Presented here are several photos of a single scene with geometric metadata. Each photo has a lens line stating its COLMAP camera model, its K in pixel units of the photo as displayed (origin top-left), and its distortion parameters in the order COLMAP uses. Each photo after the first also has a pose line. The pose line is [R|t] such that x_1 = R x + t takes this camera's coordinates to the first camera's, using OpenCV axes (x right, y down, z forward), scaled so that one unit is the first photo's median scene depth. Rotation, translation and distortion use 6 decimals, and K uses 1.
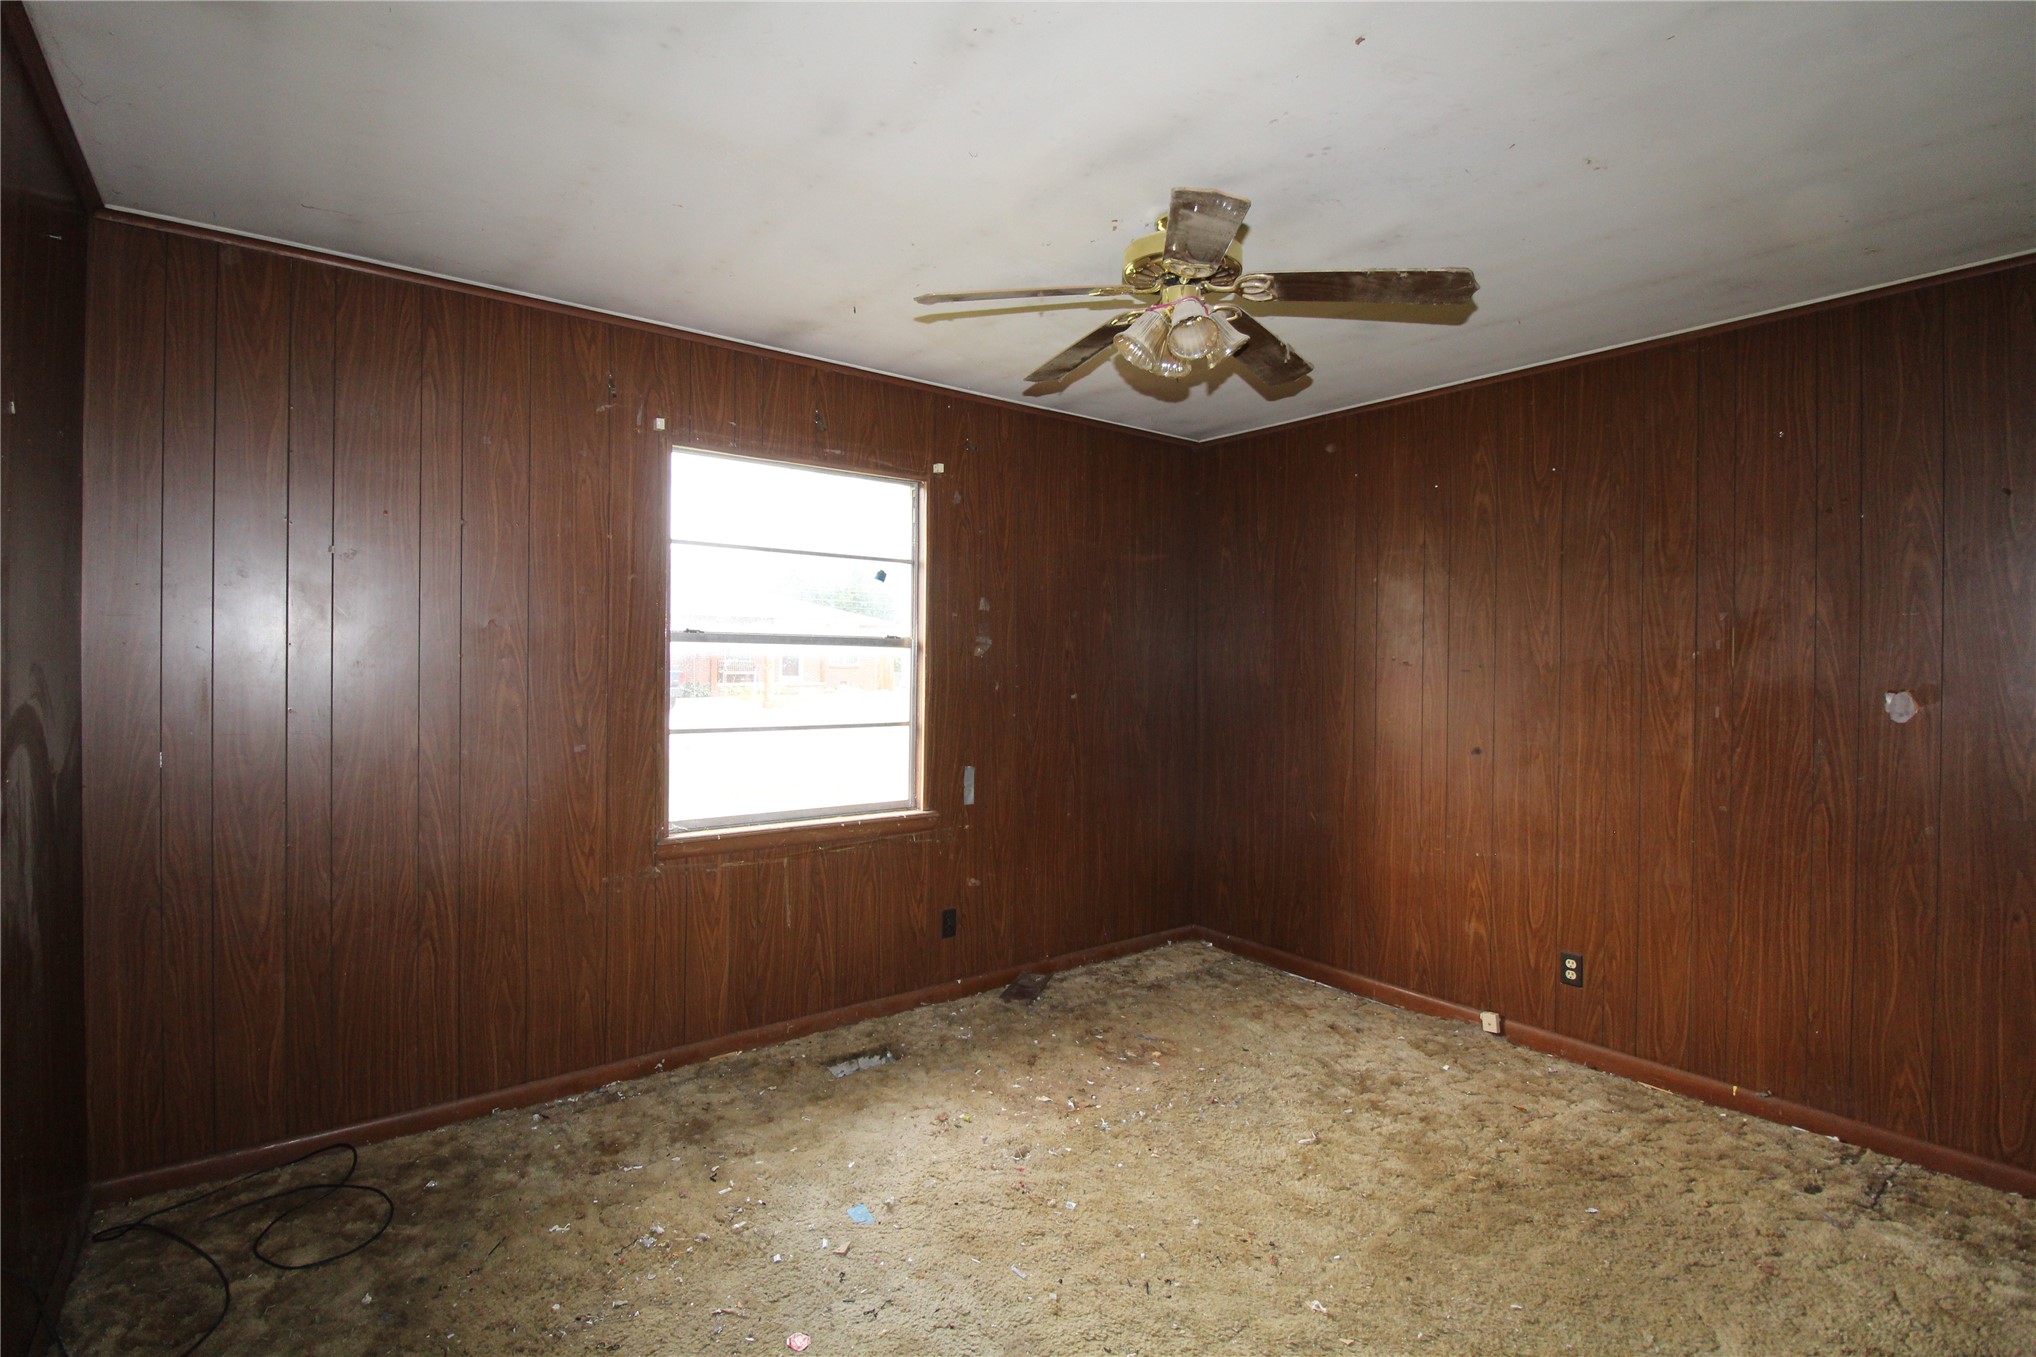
lens RADIAL K [[944.0, 0, 1022.0], [0, 944.0, 674.1], [0, 0, 1]] dist [-0.000077, -0.001257]
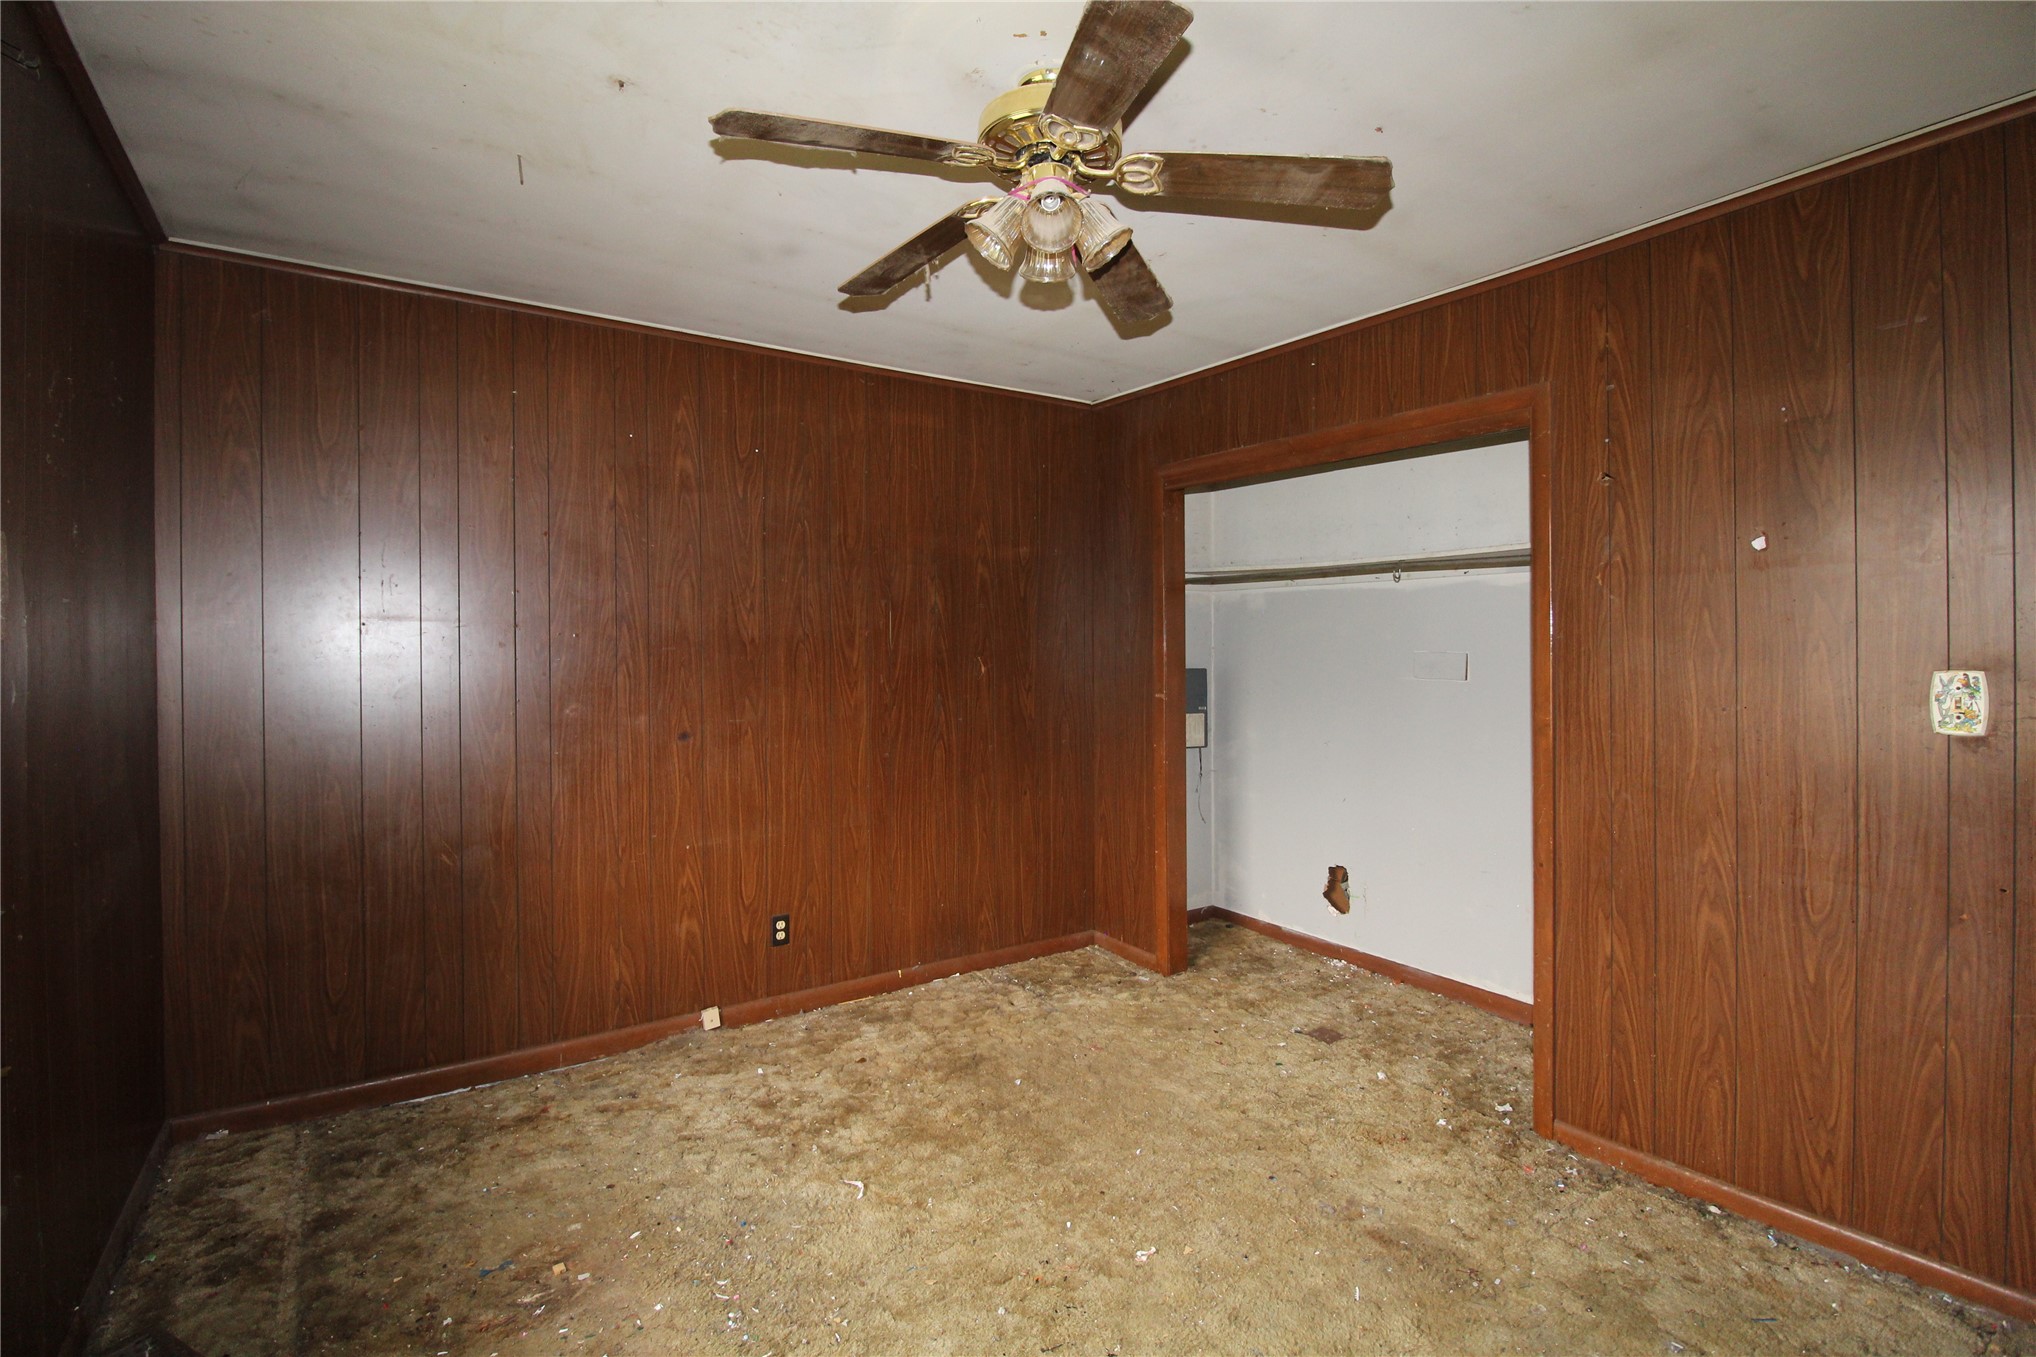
lens RADIAL K [[944.0, 0, 1009.0], [0, 944.0, 668.2], [0, 0, 1]] dist [-0.000077, -0.001257]
pose [[0.082934, -0.021602, 0.996321, -0.440345], [0.020741, 0.999586, 0.019946, 0.004125], [-0.996339, 0.019011, 0.083347, 0.649747]]
